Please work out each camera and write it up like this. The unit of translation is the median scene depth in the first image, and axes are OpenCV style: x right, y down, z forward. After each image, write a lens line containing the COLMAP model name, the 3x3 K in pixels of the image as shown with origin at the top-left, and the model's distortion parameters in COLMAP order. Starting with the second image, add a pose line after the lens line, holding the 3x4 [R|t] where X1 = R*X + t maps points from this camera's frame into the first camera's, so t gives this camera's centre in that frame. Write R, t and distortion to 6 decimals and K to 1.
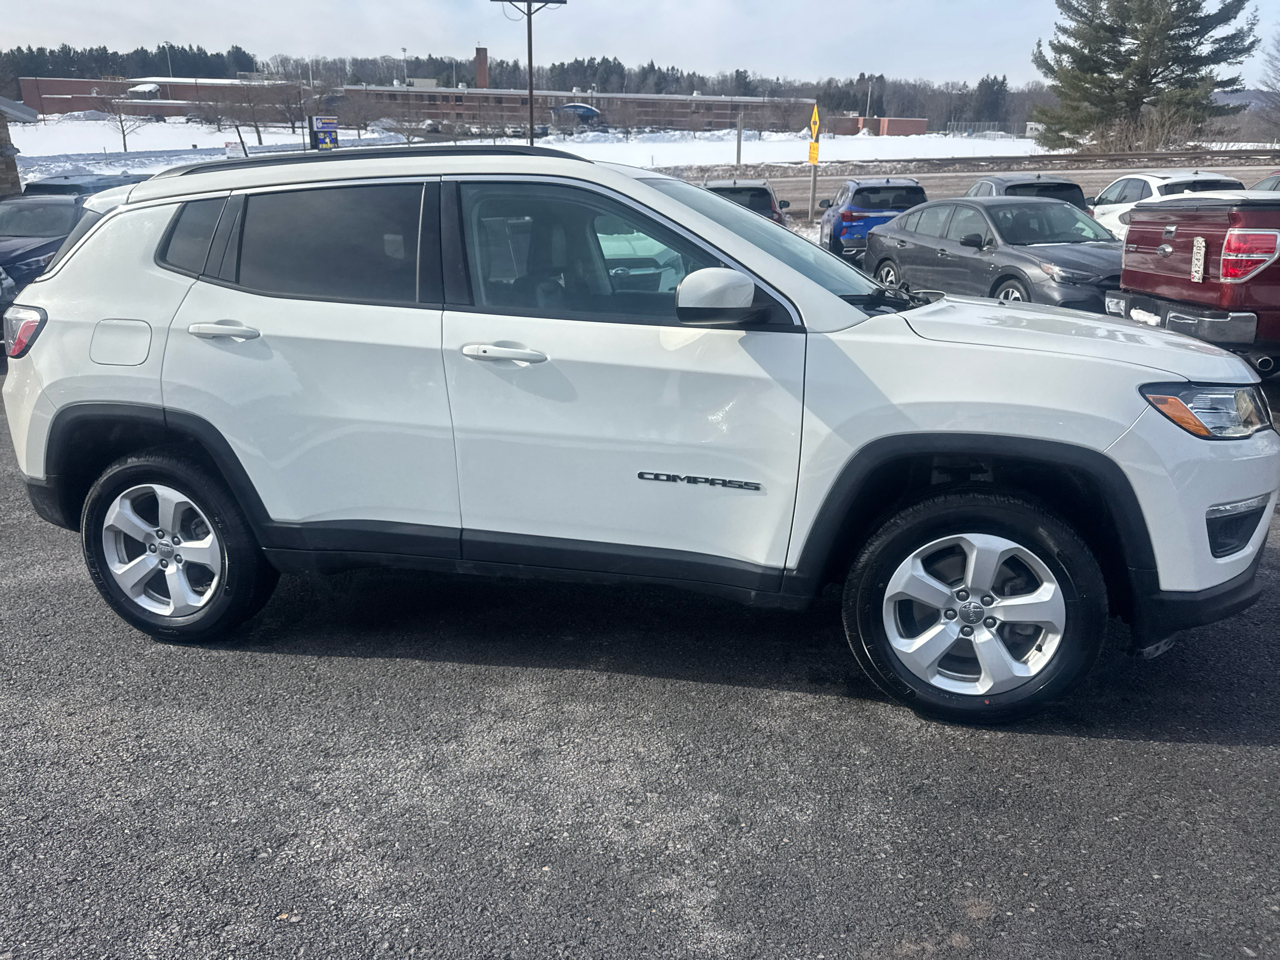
lens RADIAL K [[907.3, 0, 642.6], [0, 907.3, 485.9], [0, 0, 1]] dist [0.021639, -0.022114]
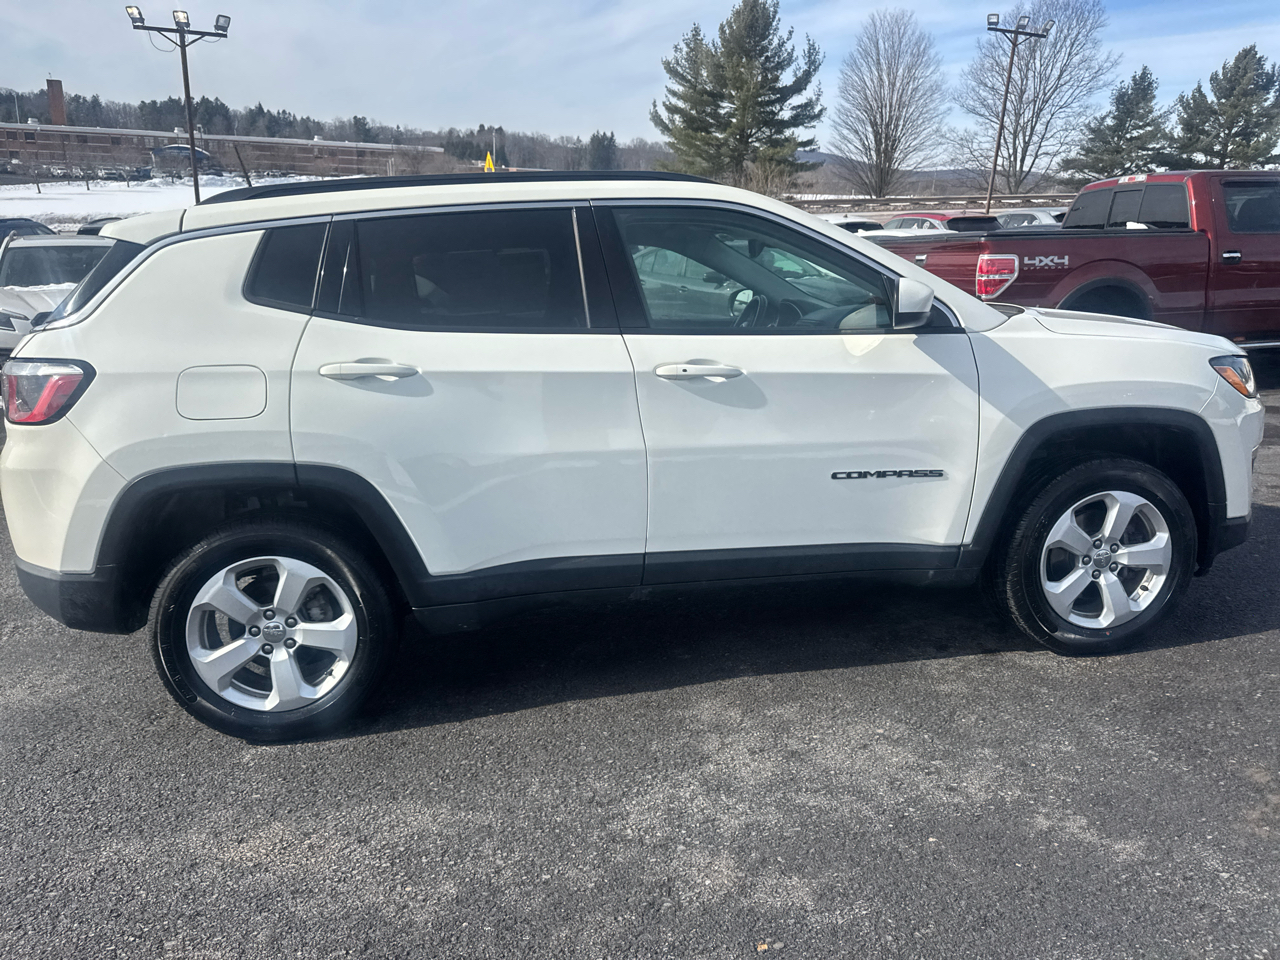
lens RADIAL K [[907.3, 0, 644.6], [0, 907.3, 482.3], [0, 0, 1]] dist [0.021639, -0.022114]
pose [[0.926185, -0.106547, 0.361702, -0.025762], [0.124557, 0.991851, -0.026772, -0.000144], [-0.355902, 0.069849, 0.931909, 0.003813]]
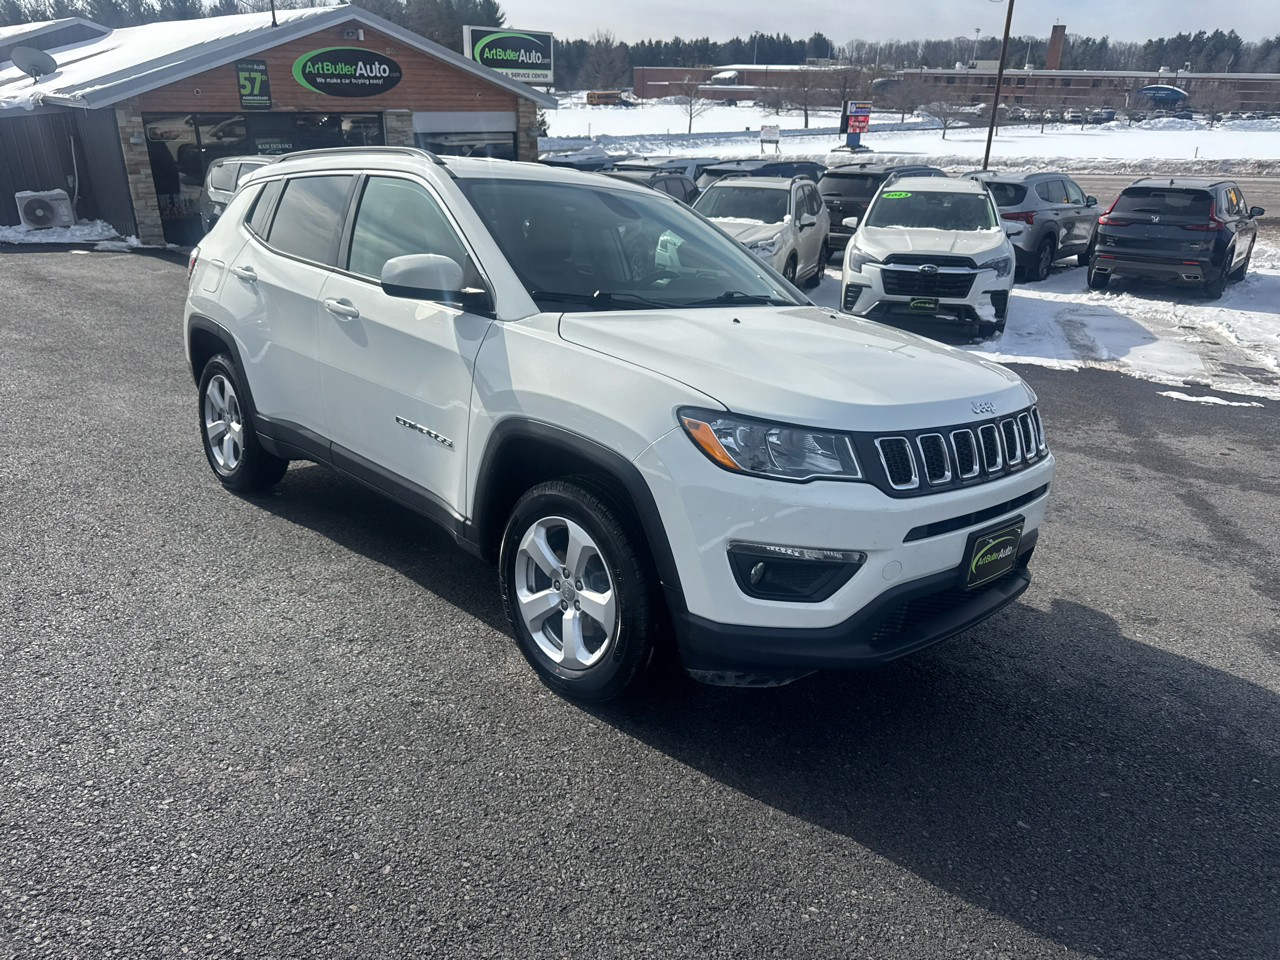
lens RADIAL K [[907.3, 0, 644.0], [0, 907.3, 485.7], [0, 0, 1]] dist [0.021639, -0.022114]
pose [[0.849215, 0.206701, -0.485910, 0.039247], [-0.199159, 0.977619, 0.067802, -0.003236], [0.489049, 0.039195, 0.871375, 0.003817]]
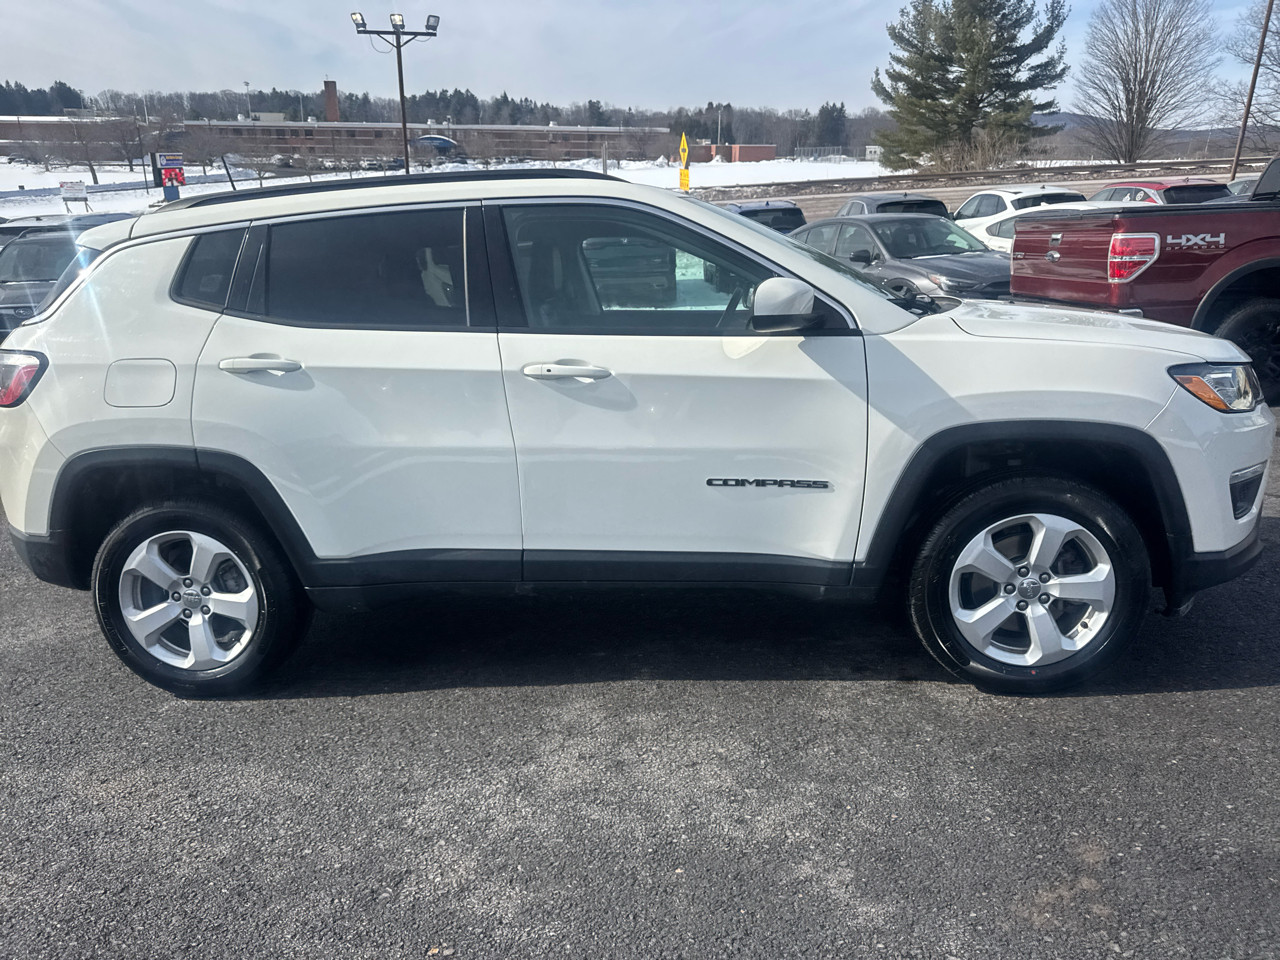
lens RADIAL K [[907.3, 0, 644.3], [0, 907.3, 477.1], [0, 0, 1]] dist [0.021639, -0.022114]
pose [[0.988584, -0.067855, 0.134526, -0.009218], [0.072709, 0.996856, -0.031494, 0.000405], [-0.131966, 0.040916, 0.990409, -0.000261]]
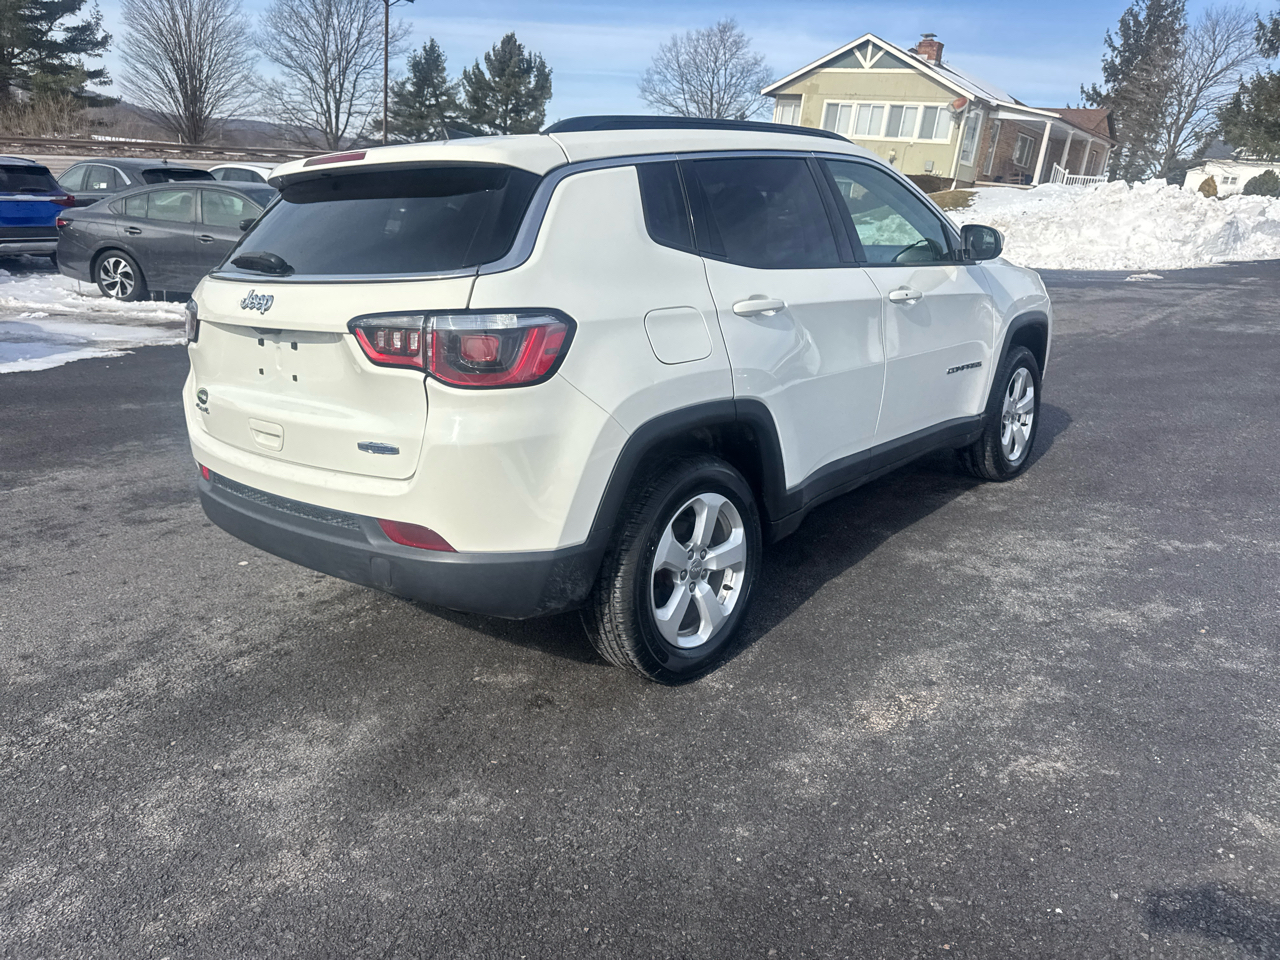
lens RADIAL K [[907.3, 0, 645.2], [0, 907.3, 489.1], [0, 0, 1]] dist [0.021639, -0.022114]
pose [[0.450176, -0.259597, 0.854372, -0.065502], [0.248792, 0.955384, 0.159198, -0.007965], [-0.857581, 0.140893, 0.494676, 0.031281]]
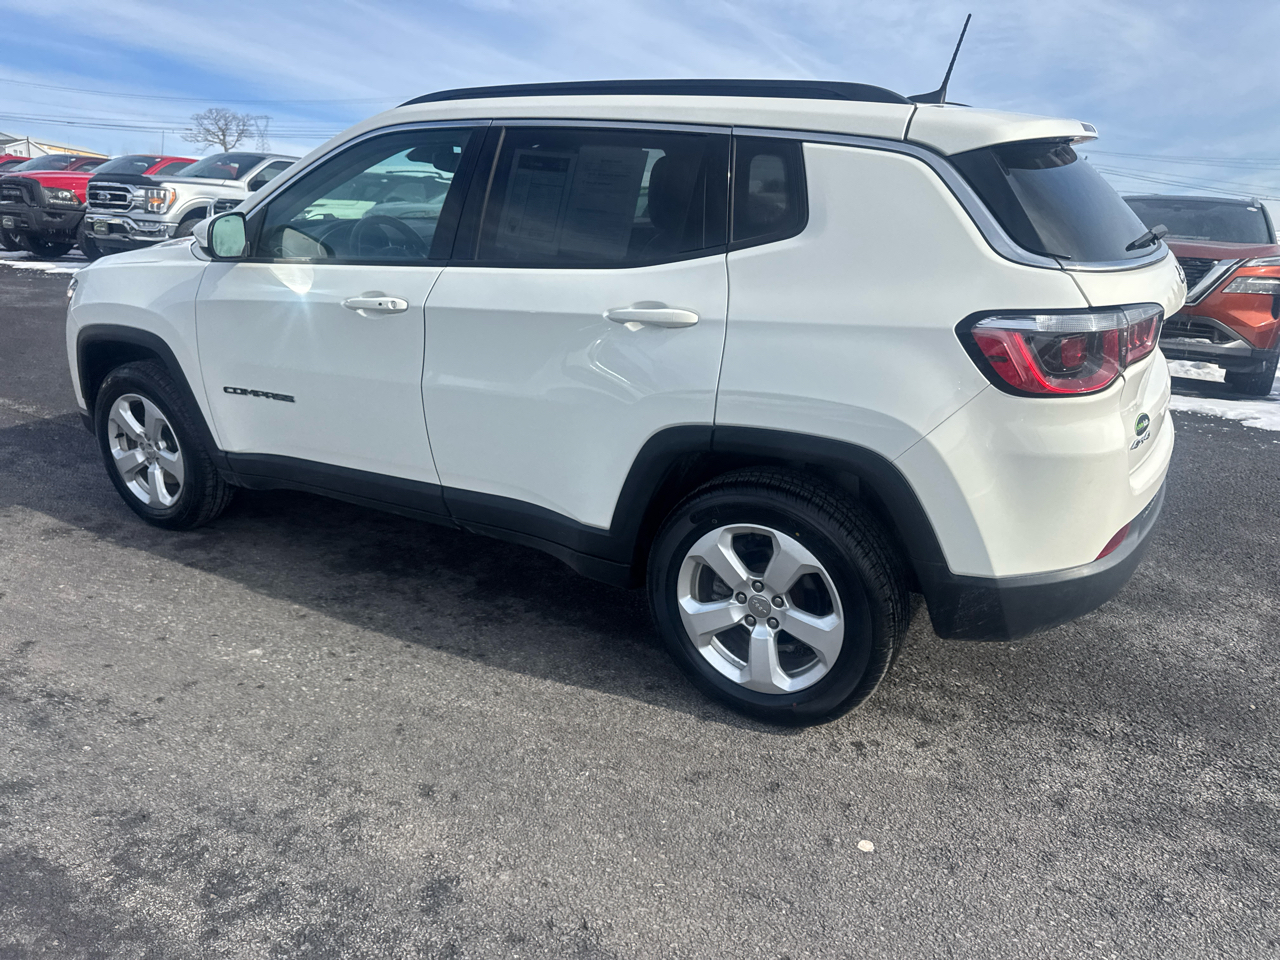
lens RADIAL K [[907.3, 0, 649.1], [0, 907.3, 479.0], [0, 0, 1]] dist [0.021639, -0.022114]
pose [[-0.960930, -0.090995, 0.261407, -0.025613], [0.070048, 0.833727, 0.547715, -0.029790], [-0.267781, 0.544627, -0.794780, 0.107788]]
